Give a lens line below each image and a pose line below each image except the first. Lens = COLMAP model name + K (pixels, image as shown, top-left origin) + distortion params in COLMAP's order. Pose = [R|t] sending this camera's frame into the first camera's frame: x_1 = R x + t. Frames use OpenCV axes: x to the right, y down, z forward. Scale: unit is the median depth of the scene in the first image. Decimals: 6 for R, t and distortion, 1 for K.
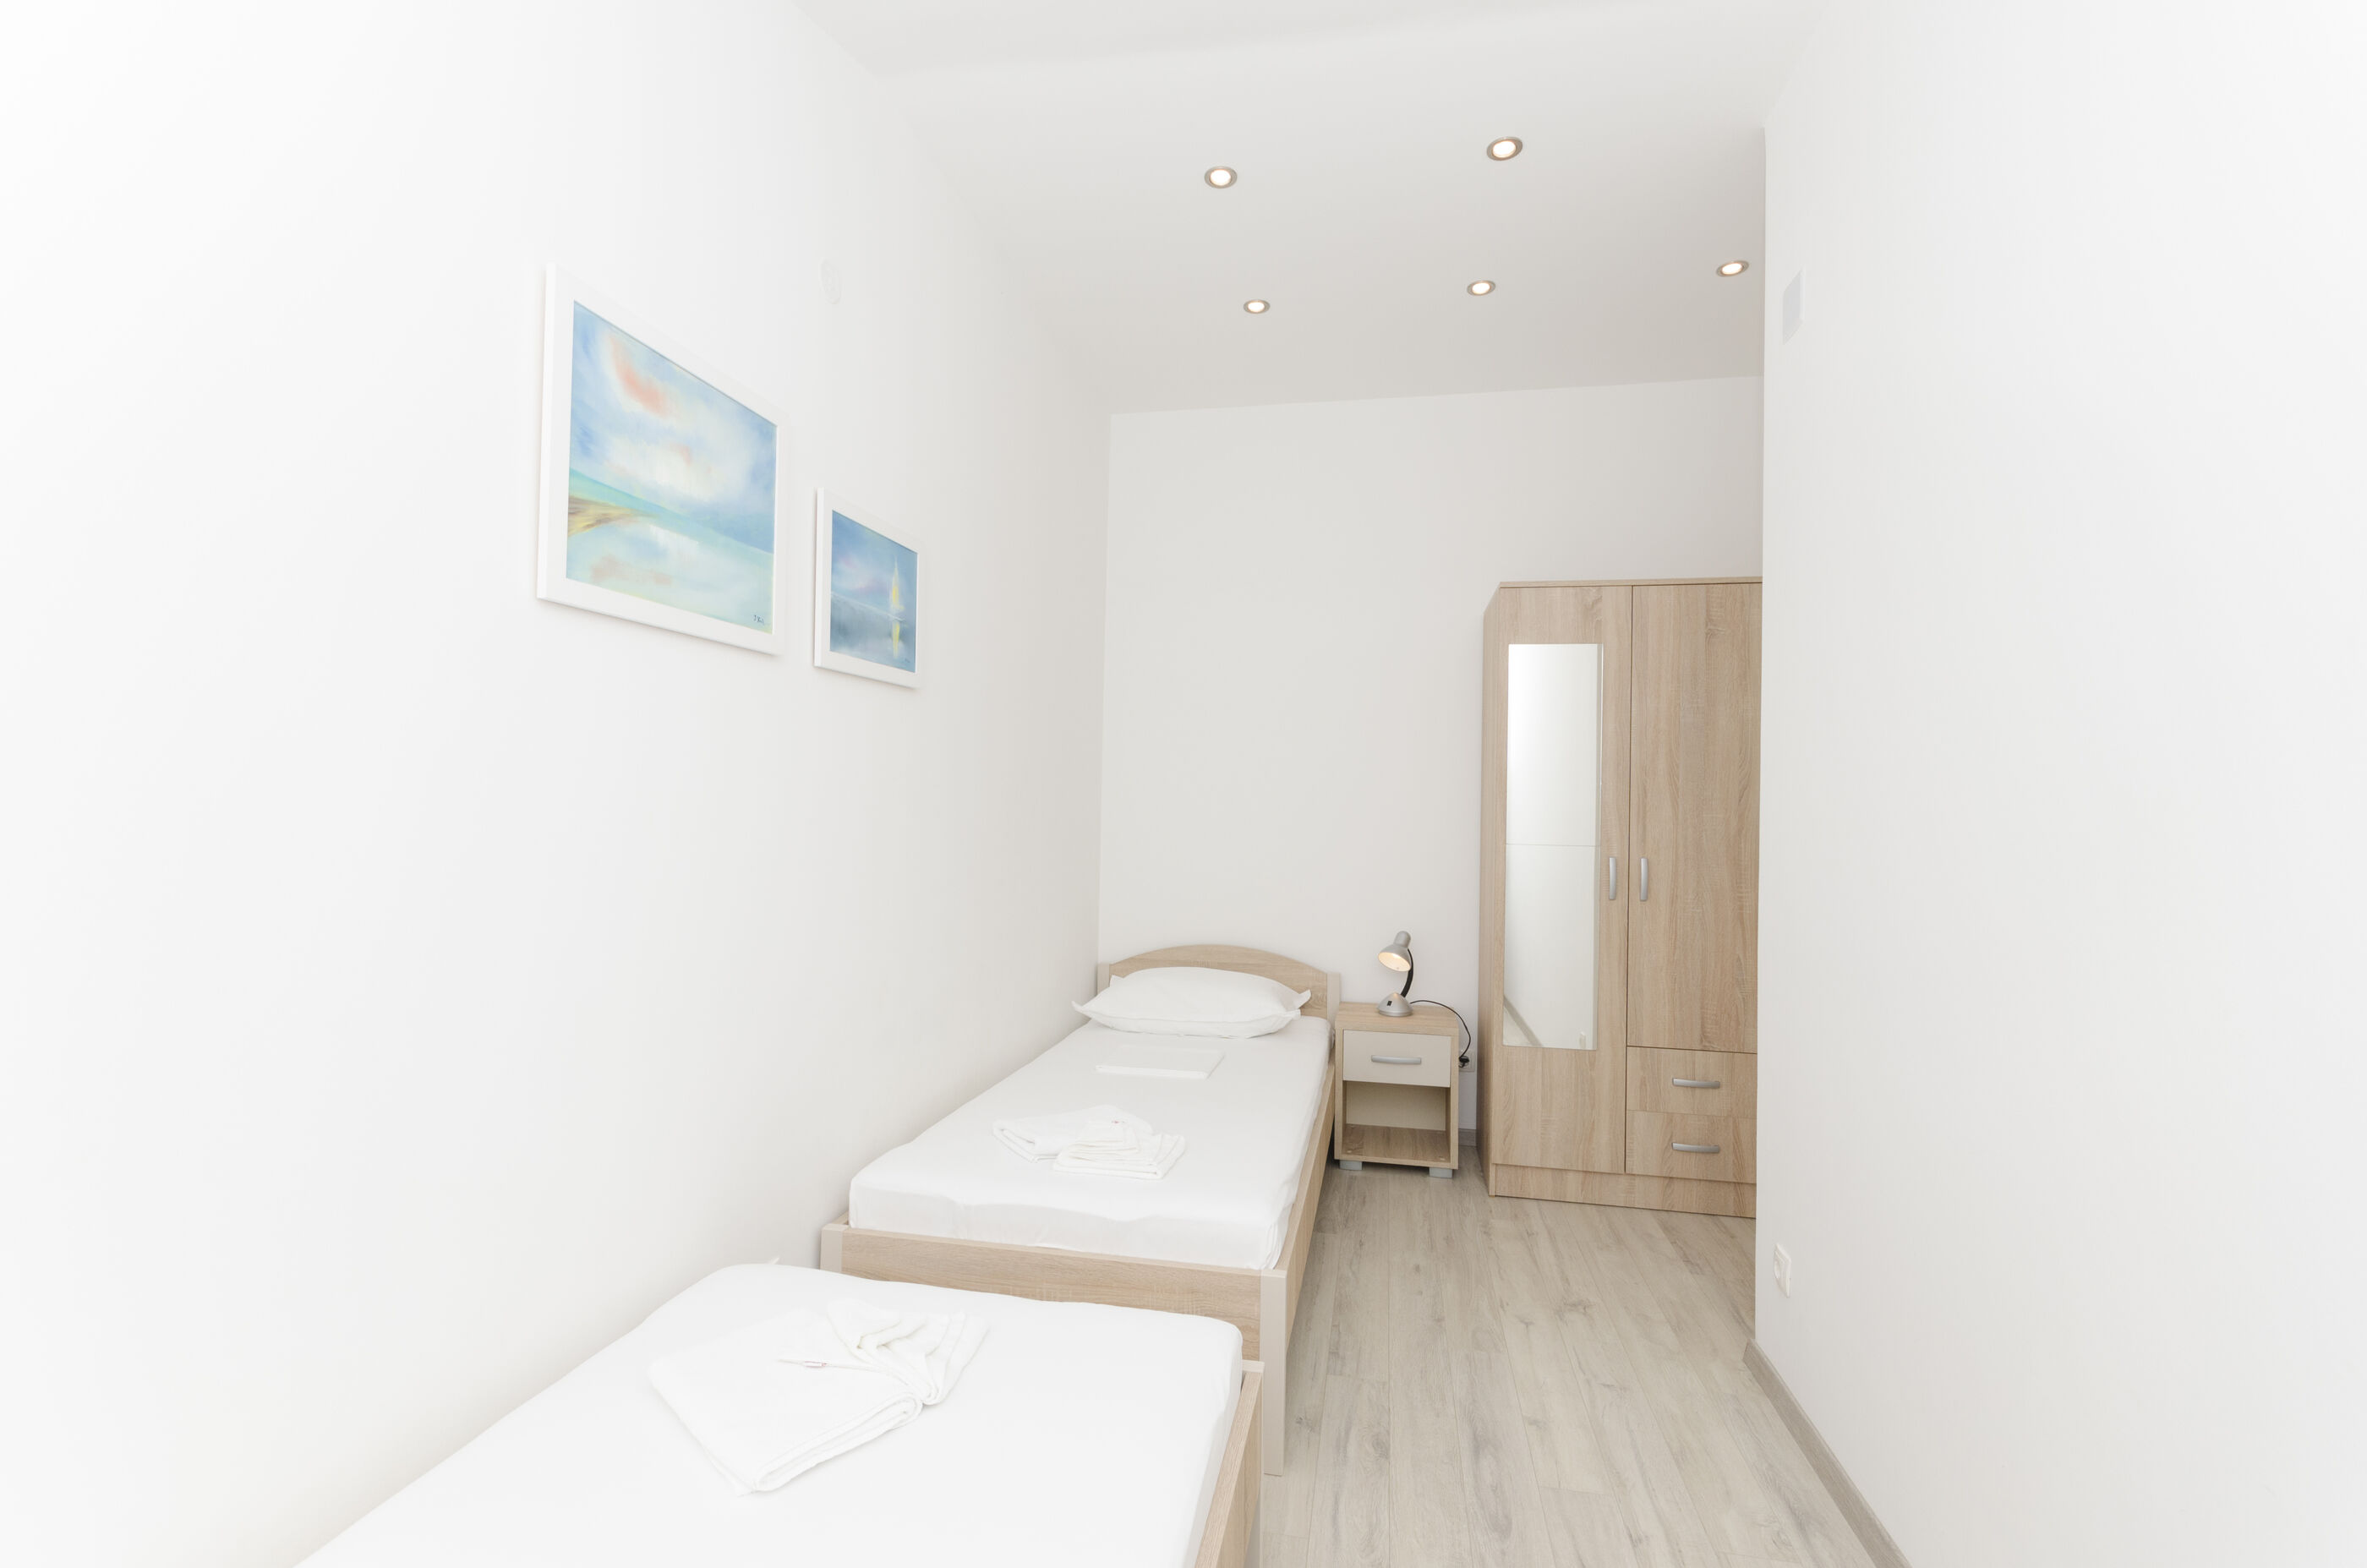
lens RADIAL K [[1032.7, 0, 1196.1], [0, 1032.7, 799.6], [0, 0, 1]] dist [0.009103, -0.001399]
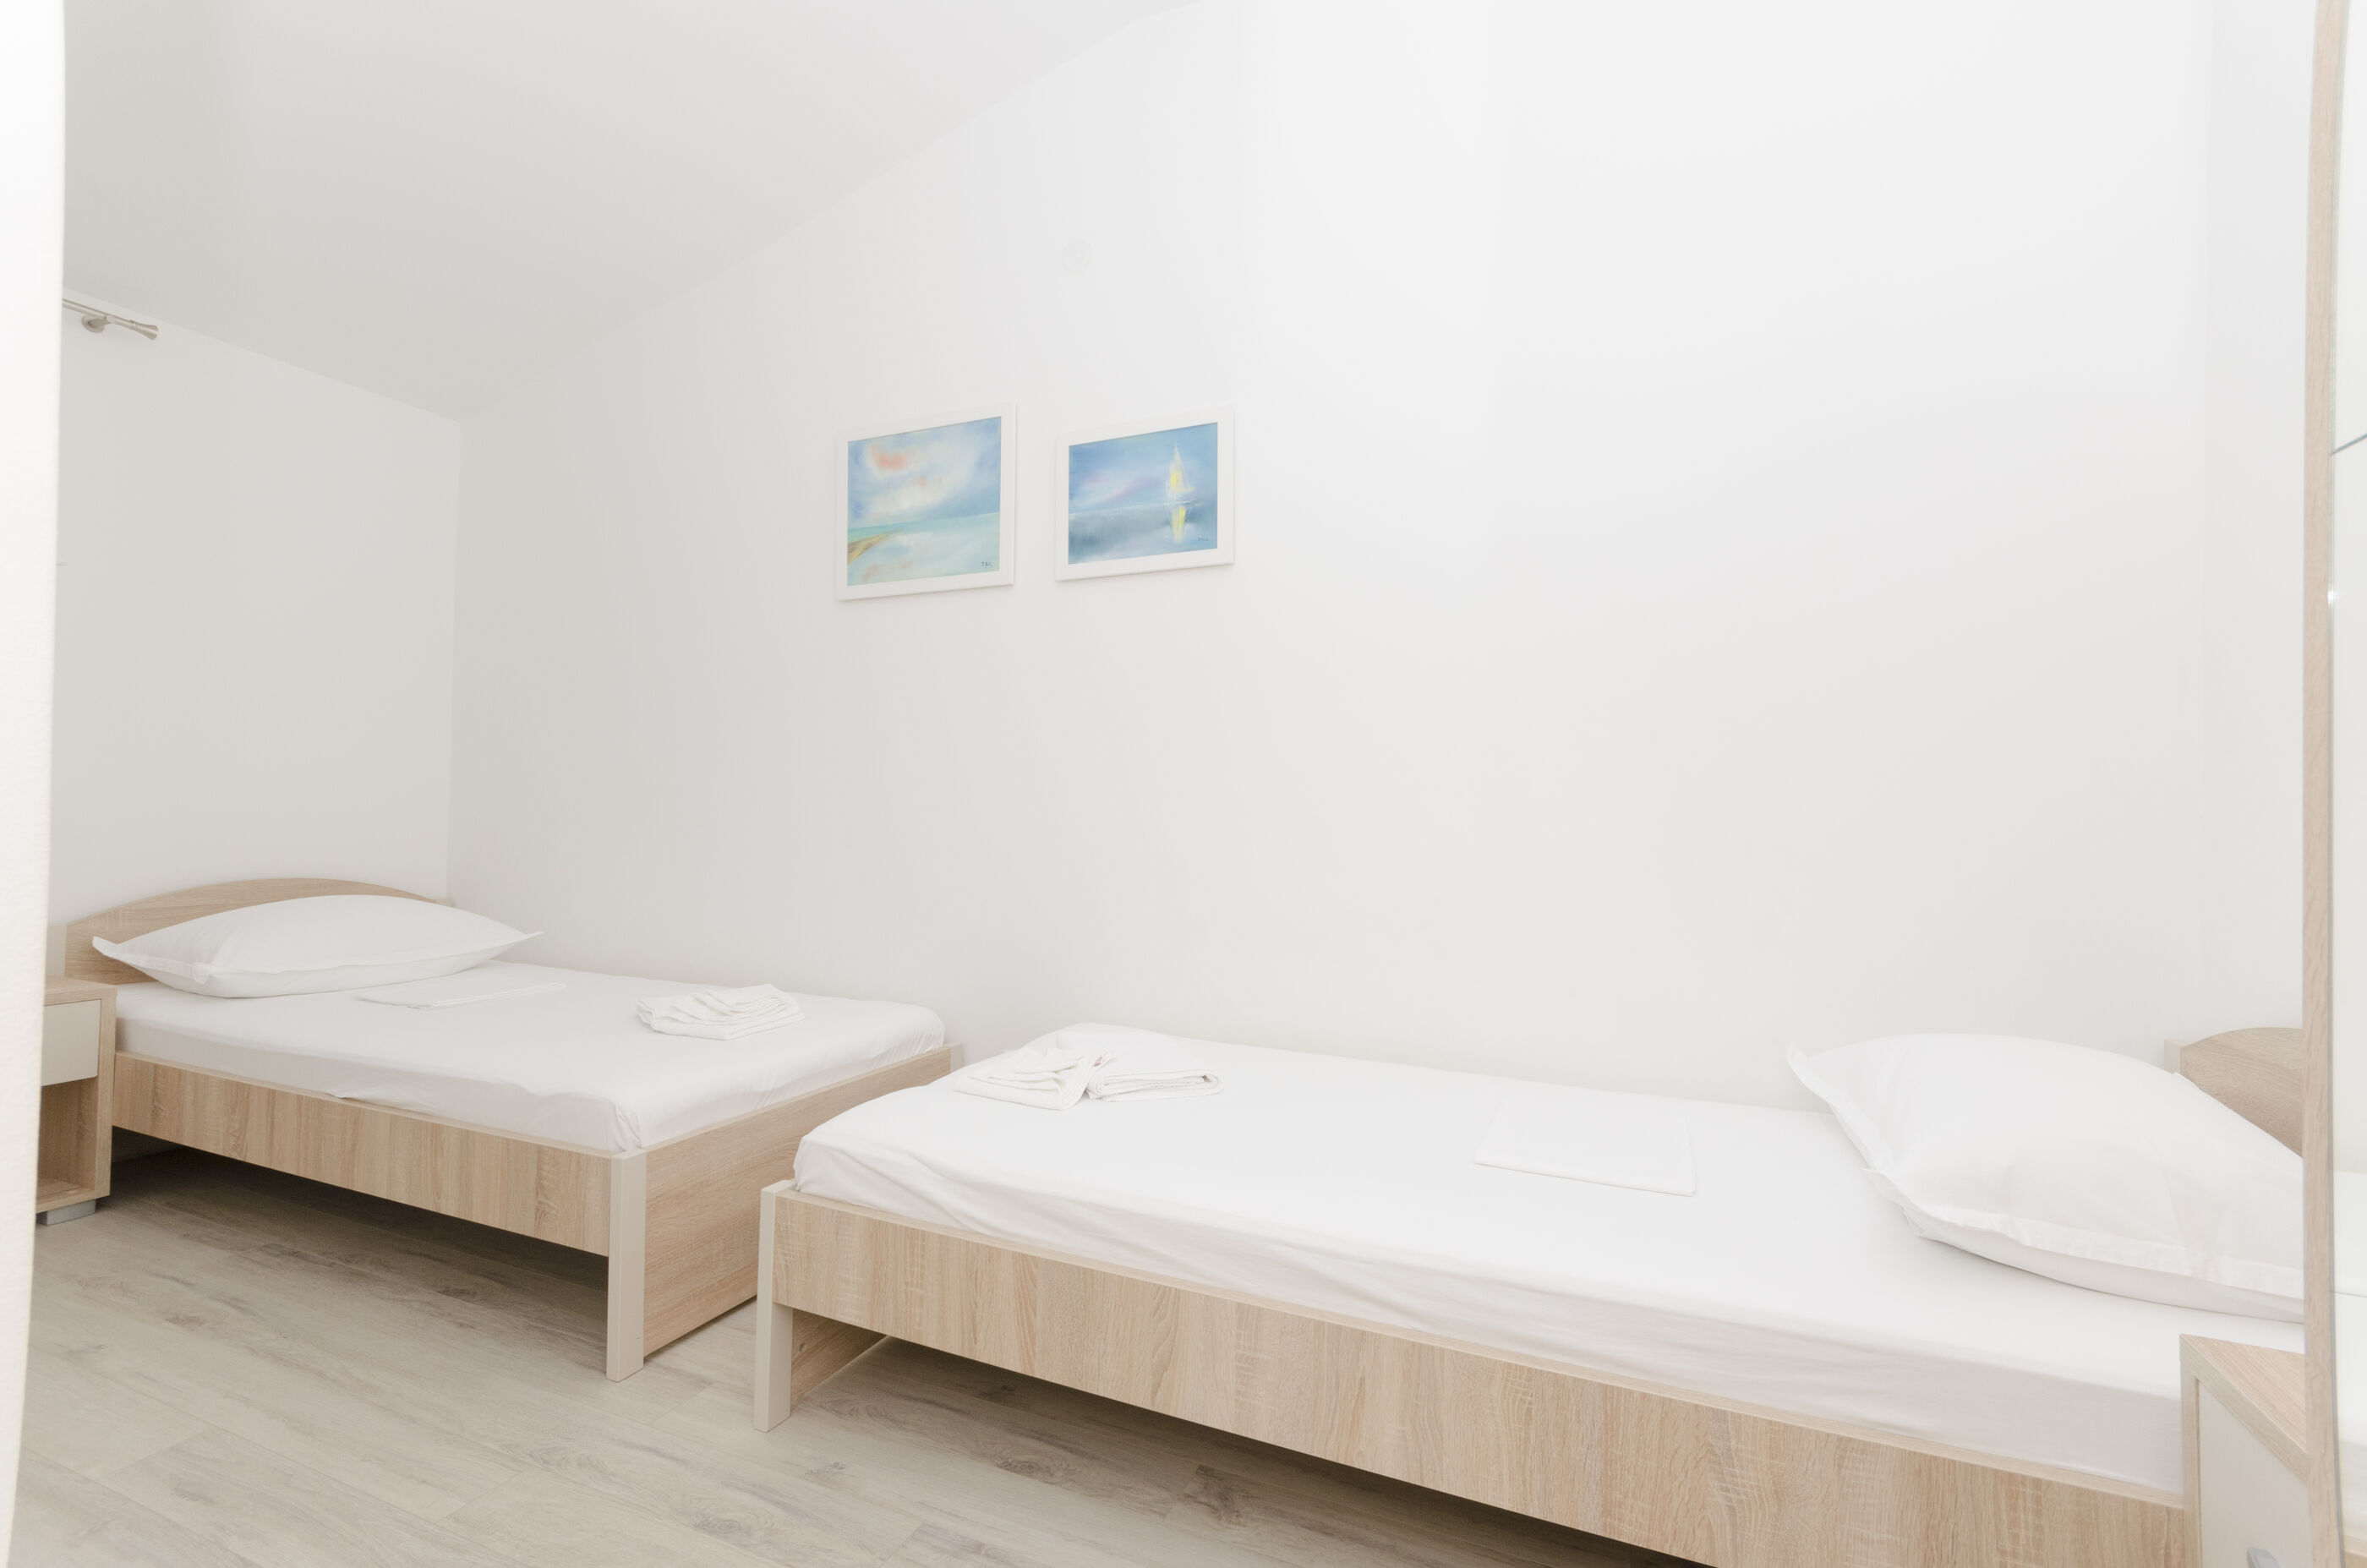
lens RADIAL K [[1032.7, 0, 1192.5], [0, 1032.7, 779.2], [0, 0, 1]] dist [0.009103, -0.001399]
pose [[-0.211647, -0.033307, -0.976778, 0.899786], [-0.002434, 0.999434, -0.033552, 0.166869], [0.977343, -0.004724, -0.211608, 1.627297]]
